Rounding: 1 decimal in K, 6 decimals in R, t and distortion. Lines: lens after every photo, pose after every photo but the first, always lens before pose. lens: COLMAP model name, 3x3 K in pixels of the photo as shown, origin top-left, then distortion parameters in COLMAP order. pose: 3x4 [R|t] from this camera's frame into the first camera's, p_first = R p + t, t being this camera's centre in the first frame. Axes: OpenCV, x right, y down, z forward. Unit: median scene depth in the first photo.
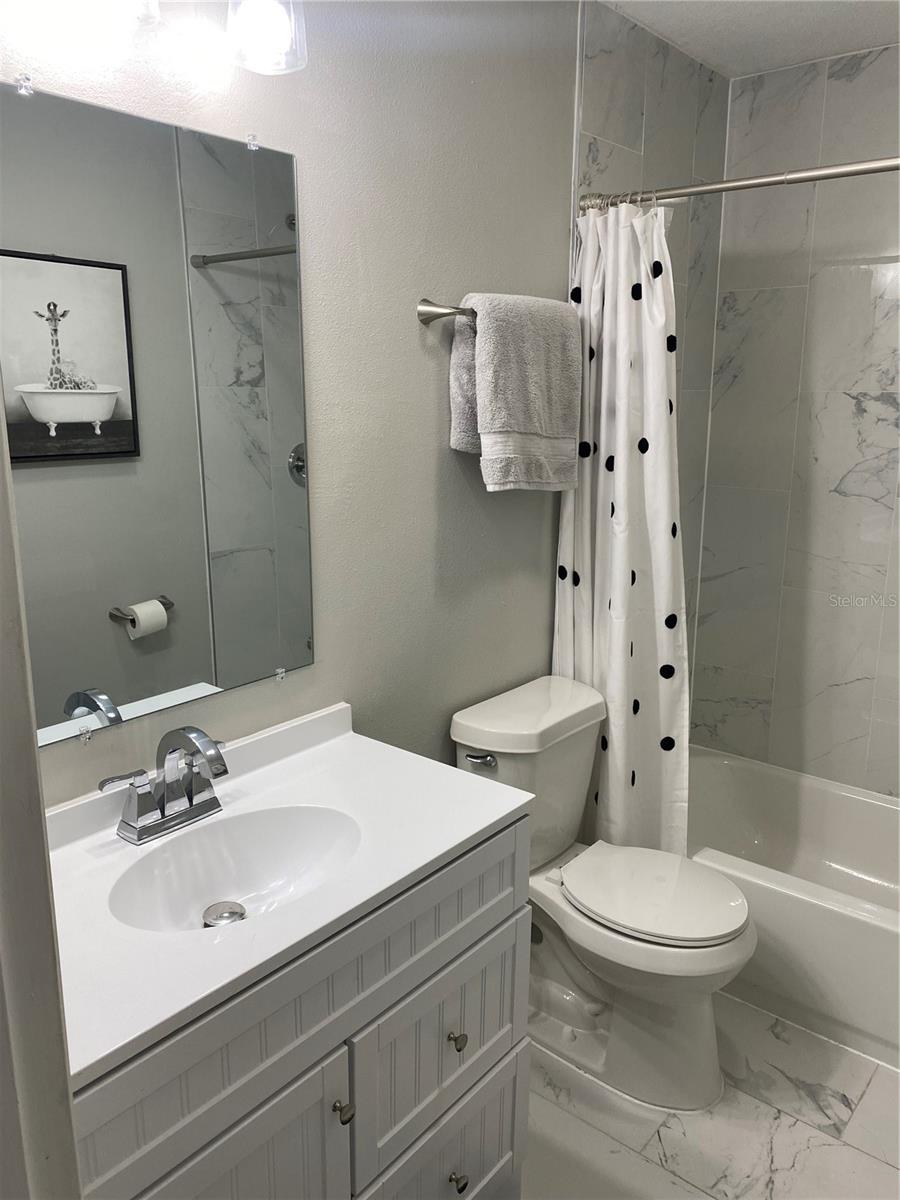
lens RADIAL K [[910.1, 0, 450.0], [0, 910.1, 600.0], [0, 0, 1]] dist [0.054384, -0.058881]
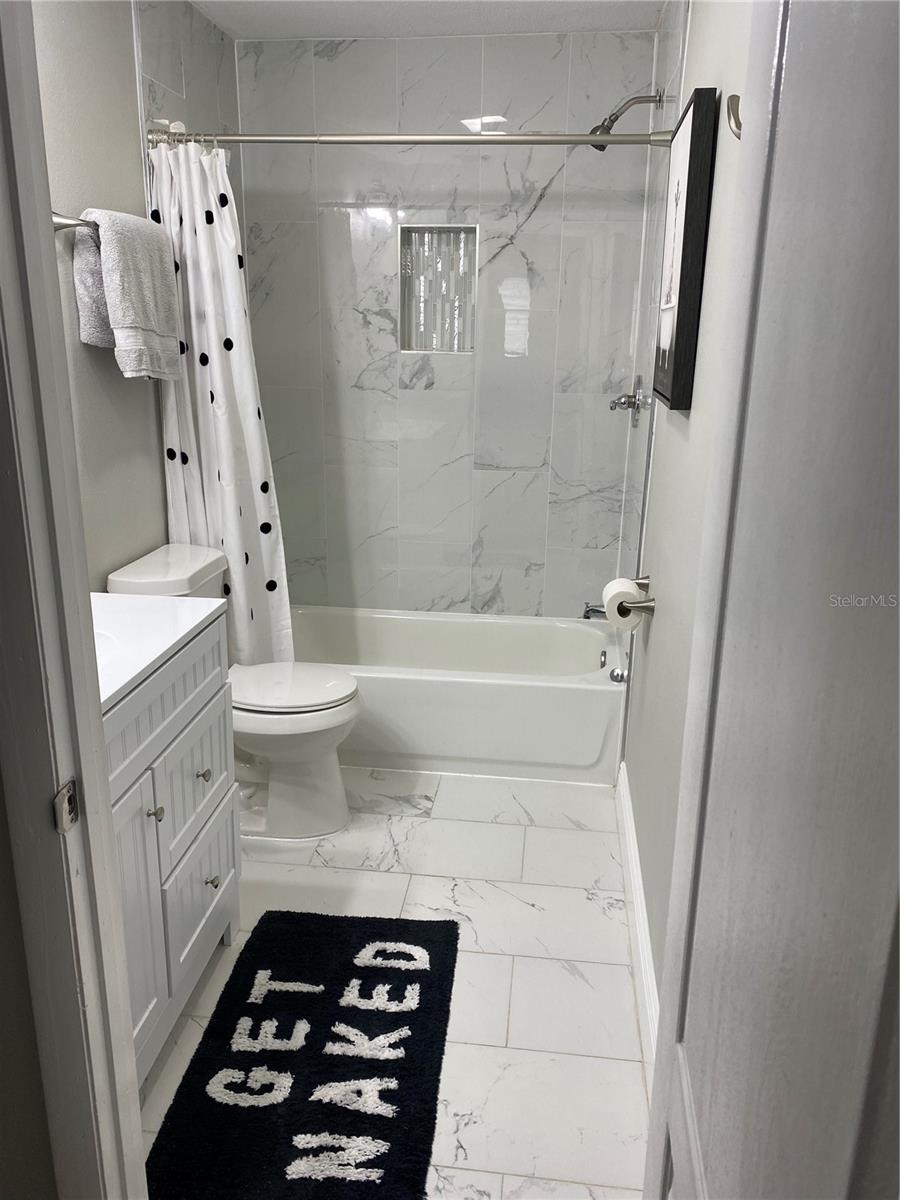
lens RADIAL K [[910.1, 0, 450.0], [0, 910.1, 600.0], [0, 0, 1]] dist [0.054384, -0.058881]
pose [[0.839704, -0.147984, 0.522492, -0.240831], [0.111971, 0.988660, 0.100066, 0.084684], [-0.531375, -0.025522, 0.846752, -0.230077]]
